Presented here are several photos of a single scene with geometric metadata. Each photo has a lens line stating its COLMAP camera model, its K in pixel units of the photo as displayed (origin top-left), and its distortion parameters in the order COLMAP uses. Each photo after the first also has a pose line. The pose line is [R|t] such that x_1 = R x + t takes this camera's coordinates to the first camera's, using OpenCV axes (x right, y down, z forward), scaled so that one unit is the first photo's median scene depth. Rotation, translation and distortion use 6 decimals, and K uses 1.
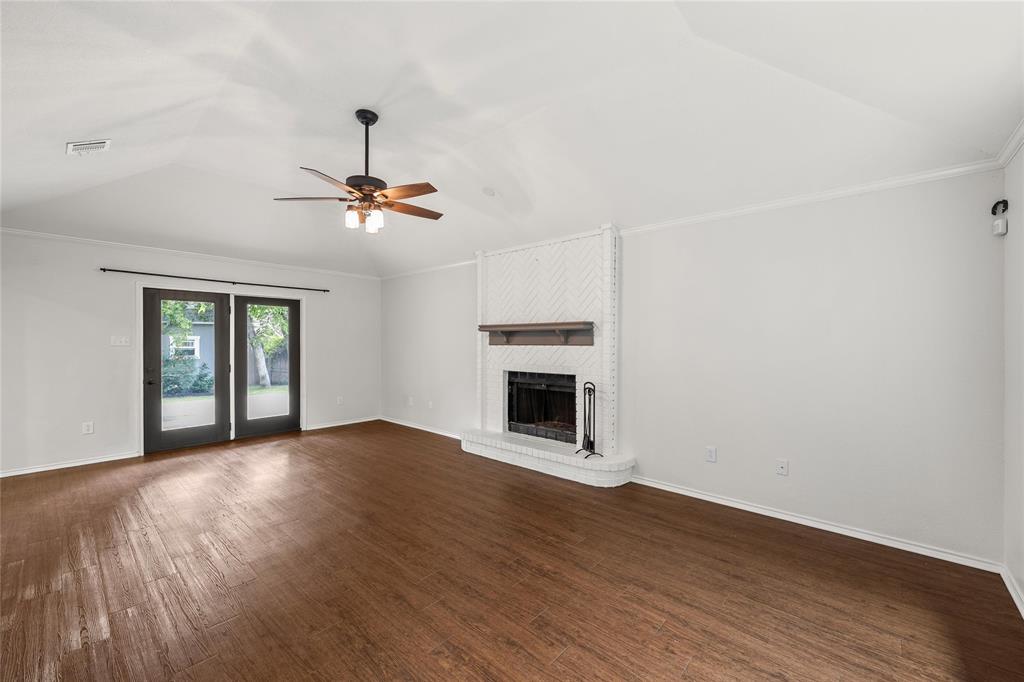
lens RADIAL K [[398.2, 0, 512.0], [0, 398.2, 341.0], [0, 0, 1]] dist [0.000829, 0.000004]
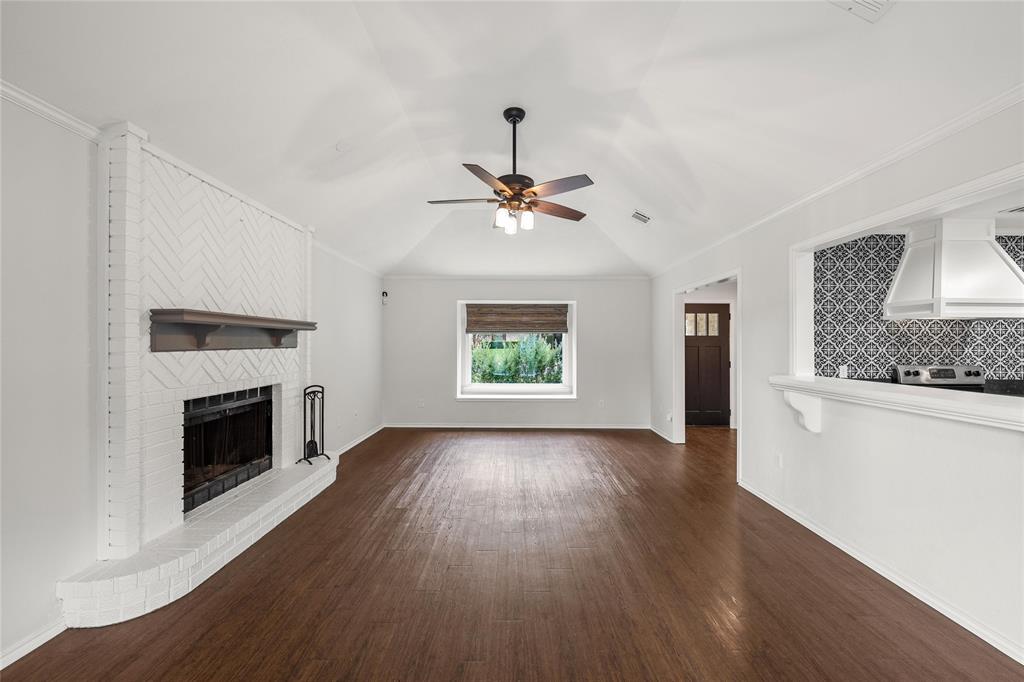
lens RADIAL K [[398.2, 0, 512.0], [0, 398.2, 341.0], [0, 0, 1]] dist [0.000829, 0.000004]
pose [[-0.650474, -0.001096, 0.759528, -0.766616], [-0.007233, 0.999963, -0.004751, -0.002883], [-0.759494, -0.008584, -0.650457, 1.136972]]
